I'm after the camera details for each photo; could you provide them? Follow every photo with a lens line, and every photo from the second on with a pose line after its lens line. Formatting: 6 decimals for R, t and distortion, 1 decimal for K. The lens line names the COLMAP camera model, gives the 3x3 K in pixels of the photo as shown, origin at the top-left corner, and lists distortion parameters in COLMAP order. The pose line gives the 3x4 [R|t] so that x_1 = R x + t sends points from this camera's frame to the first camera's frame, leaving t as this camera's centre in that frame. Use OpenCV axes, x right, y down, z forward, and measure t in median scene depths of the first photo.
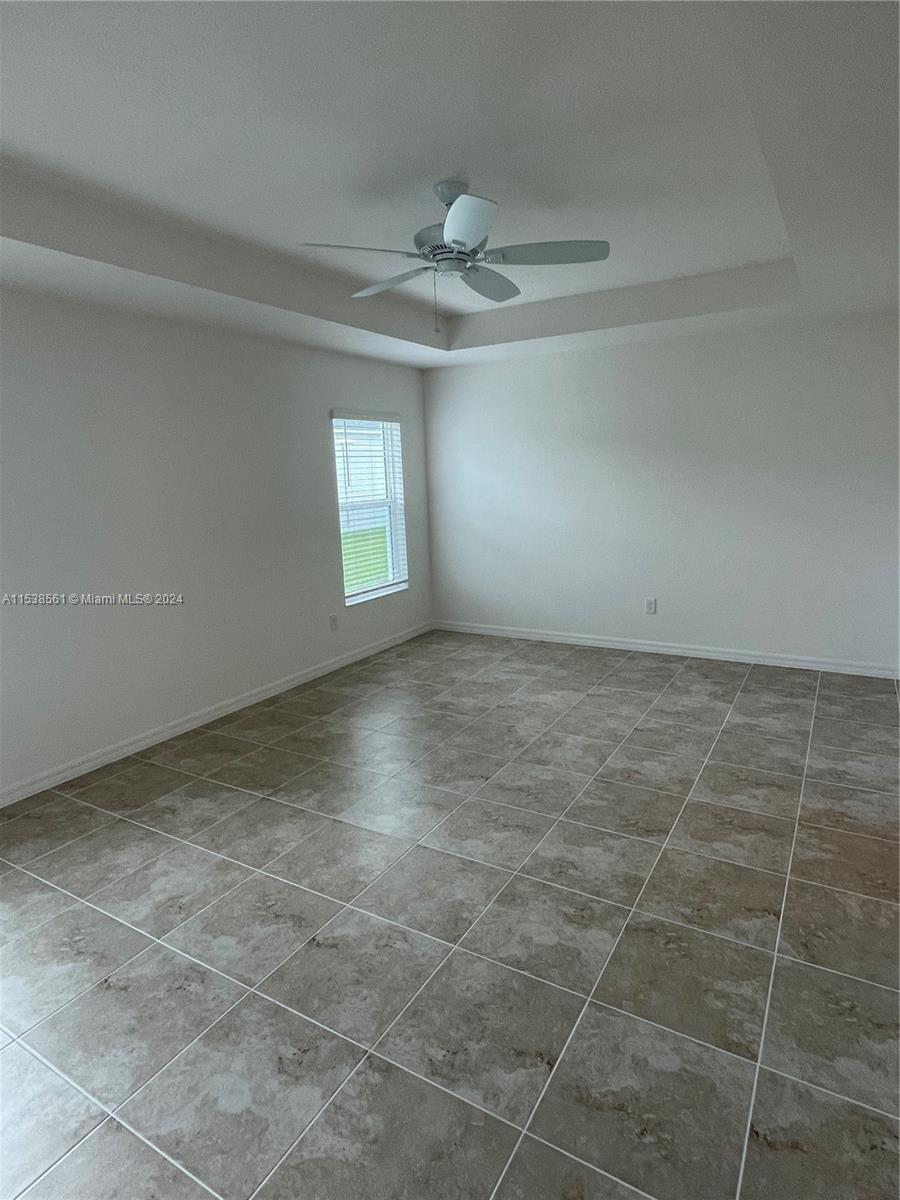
lens RADIAL K [[662.5, 0, 448.8], [0, 662.5, 597.6], [0, 0, 1]] dist [-0.009385, 0.002734]
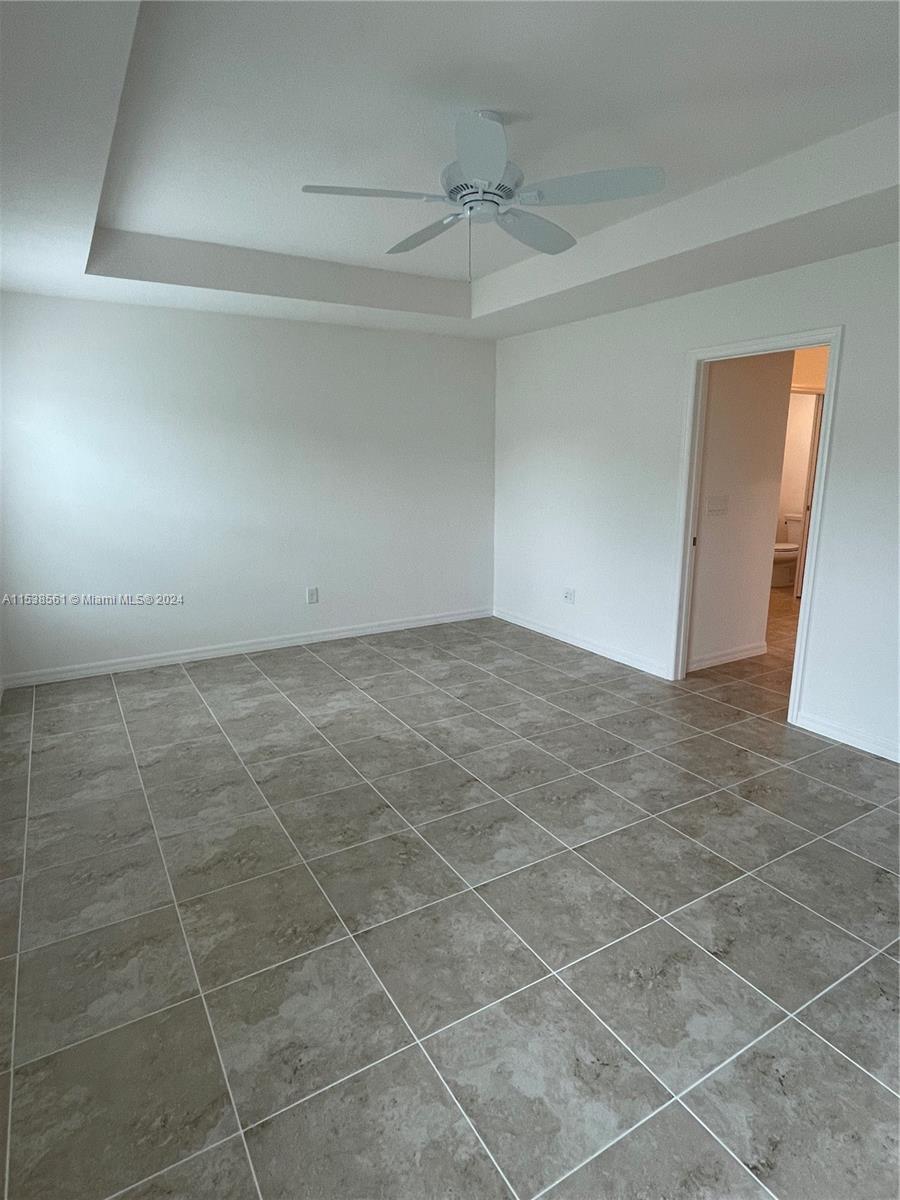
lens RADIAL K [[662.5, 0, 454.0], [0, 662.5, 603.2], [0, 0, 1]] dist [-0.009385, 0.002734]
pose [[0.472348, -0.161720, 0.866449, -0.576498], [0.152685, 0.983175, 0.100270, -0.054635], [-0.868087, 0.084931, 0.489093, 0.439914]]
